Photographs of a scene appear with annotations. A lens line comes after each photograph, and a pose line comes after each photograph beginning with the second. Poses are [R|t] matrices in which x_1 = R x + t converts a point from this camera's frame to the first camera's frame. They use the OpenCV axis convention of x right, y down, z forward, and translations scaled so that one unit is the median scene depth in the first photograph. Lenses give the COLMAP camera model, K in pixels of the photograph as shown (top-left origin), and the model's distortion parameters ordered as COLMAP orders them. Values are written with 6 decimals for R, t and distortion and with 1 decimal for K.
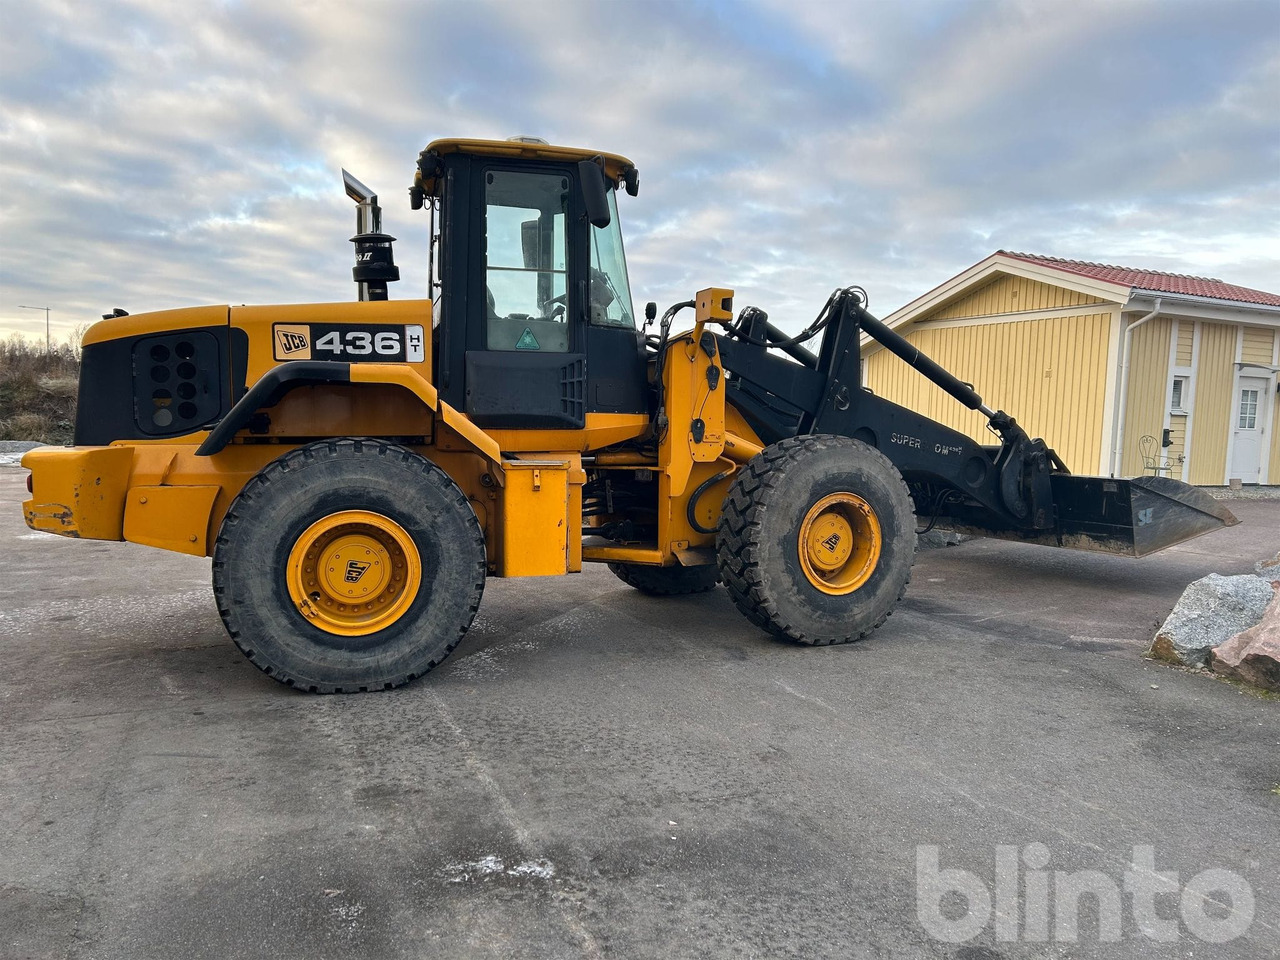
lens RADIAL K [[945.0, 0, 644.1], [0, 945.0, 479.1], [0, 0, 1]] dist [0.046970, -0.049104]
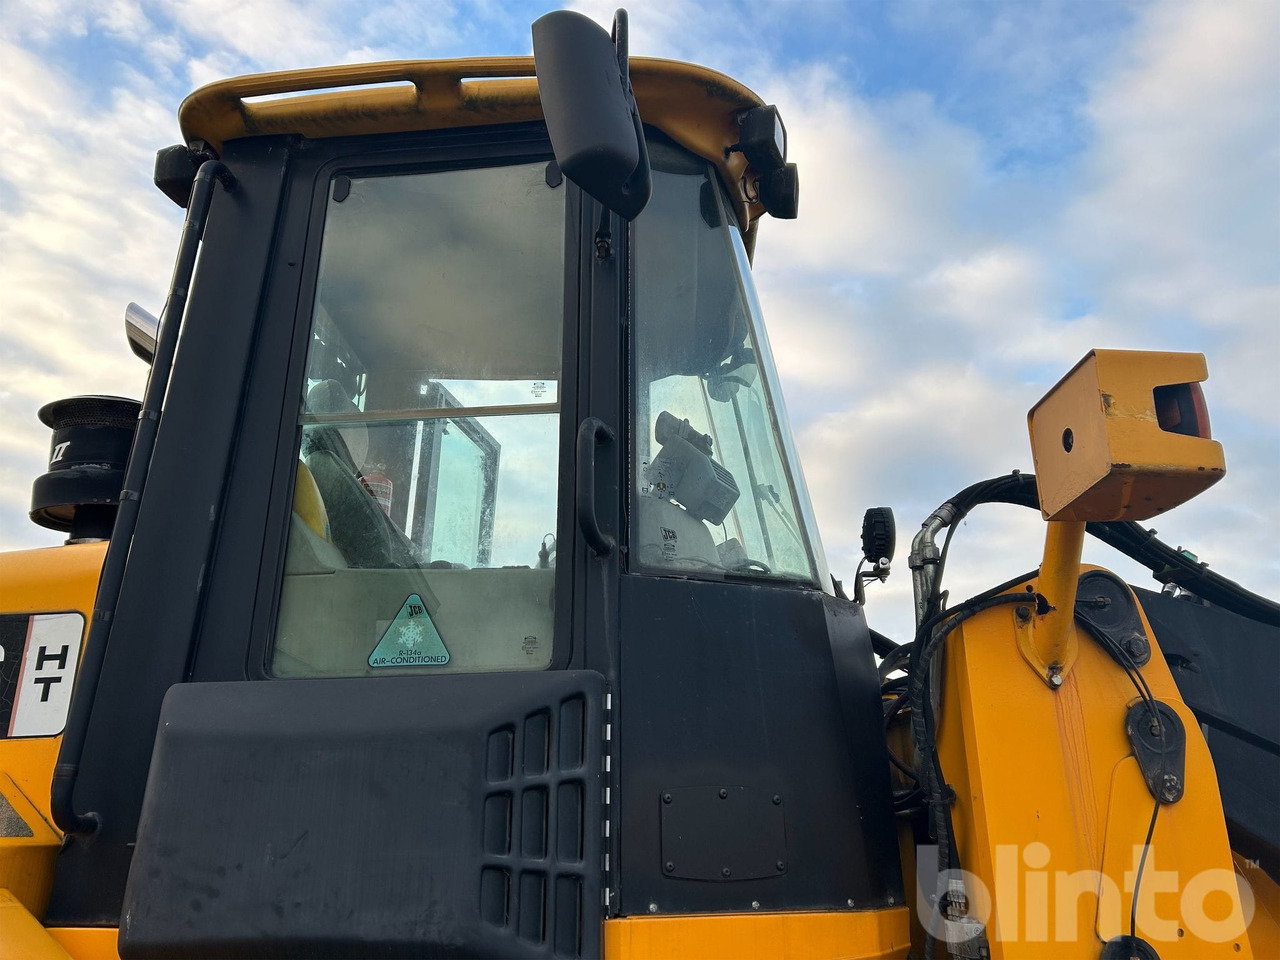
lens RADIAL K [[945.0, 0, 644.1], [0, 945.0, 479.1], [0, 0, 1]] dist [0.046970, -0.049104]
pose [[0.940154, -0.139339, -0.310958, 0.034682], [-0.005307, 0.906472, -0.422232, -0.067199], [0.340709, 0.398613, 0.851484, 0.729004]]
